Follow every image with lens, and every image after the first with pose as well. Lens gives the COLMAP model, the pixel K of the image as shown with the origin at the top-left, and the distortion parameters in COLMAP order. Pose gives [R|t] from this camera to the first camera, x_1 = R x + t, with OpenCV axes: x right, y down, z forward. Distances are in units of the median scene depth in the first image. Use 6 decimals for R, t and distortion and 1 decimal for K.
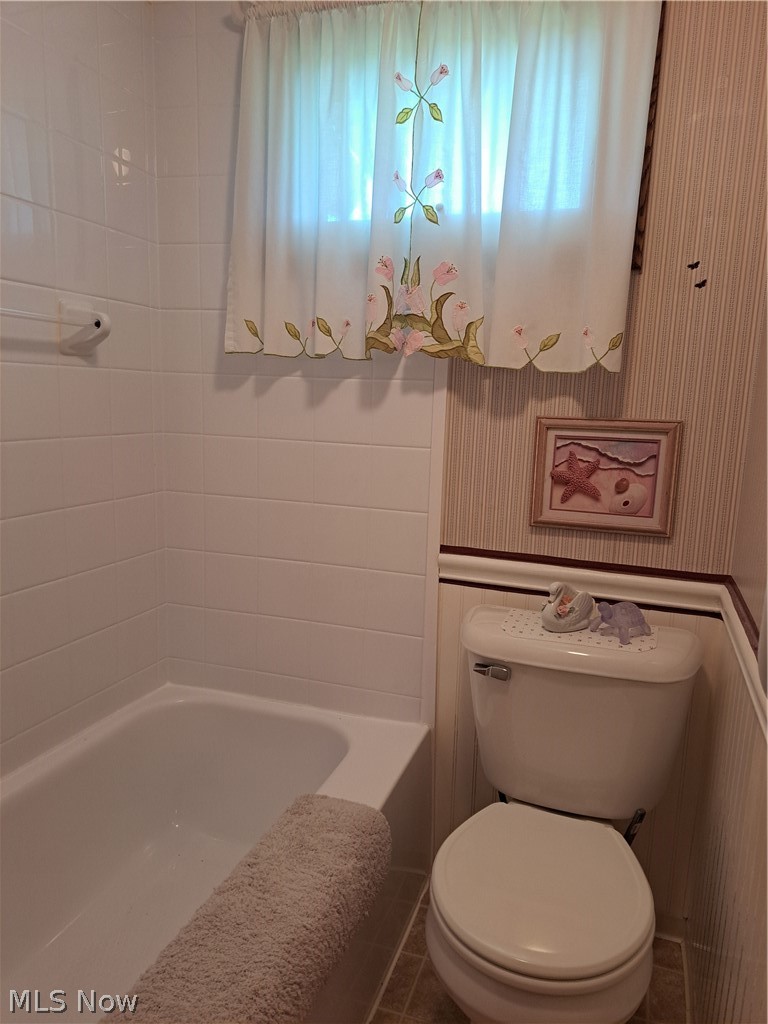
lens RADIAL K [[728.4, 0, 381.2], [0, 728.4, 517.1], [0, 0, 1]] dist [0.067351, -0.064359]
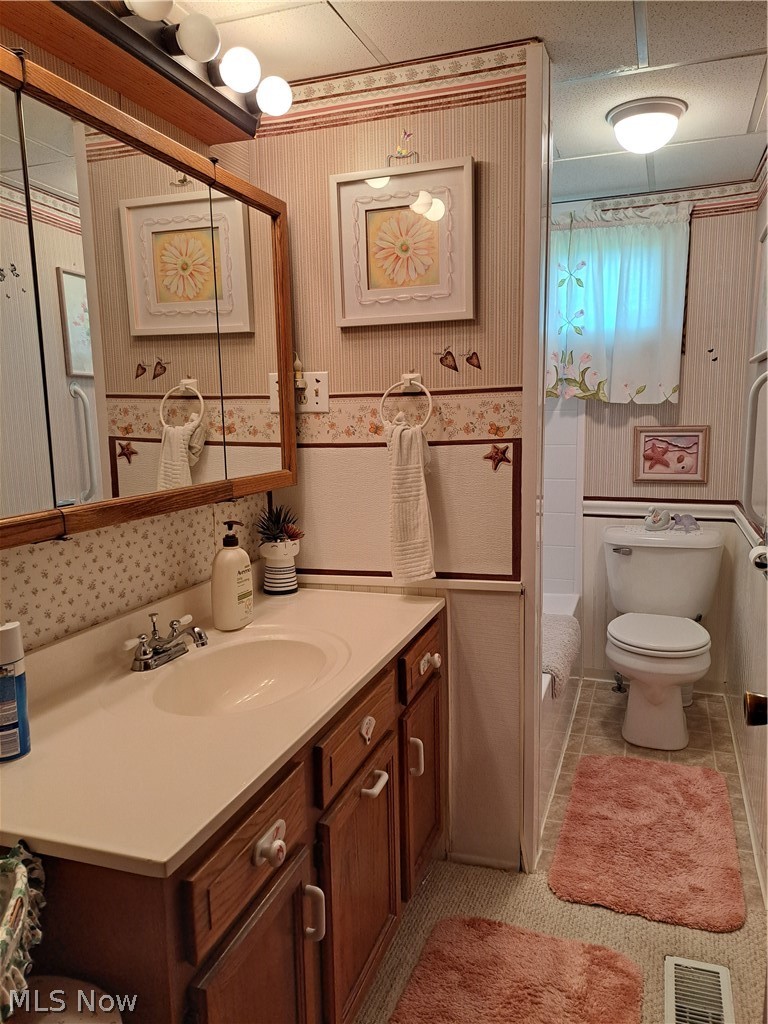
lens RADIAL K [[728.4, 0, 385.4], [0, 728.4, 507.9], [0, 0, 1]] dist [0.067351, -0.064359]
pose [[0.998680, -0.047143, -0.020415, -0.439723], [0.046714, 0.998688, -0.020992, 0.095046], [0.021377, 0.020010, 0.999571, -1.014490]]
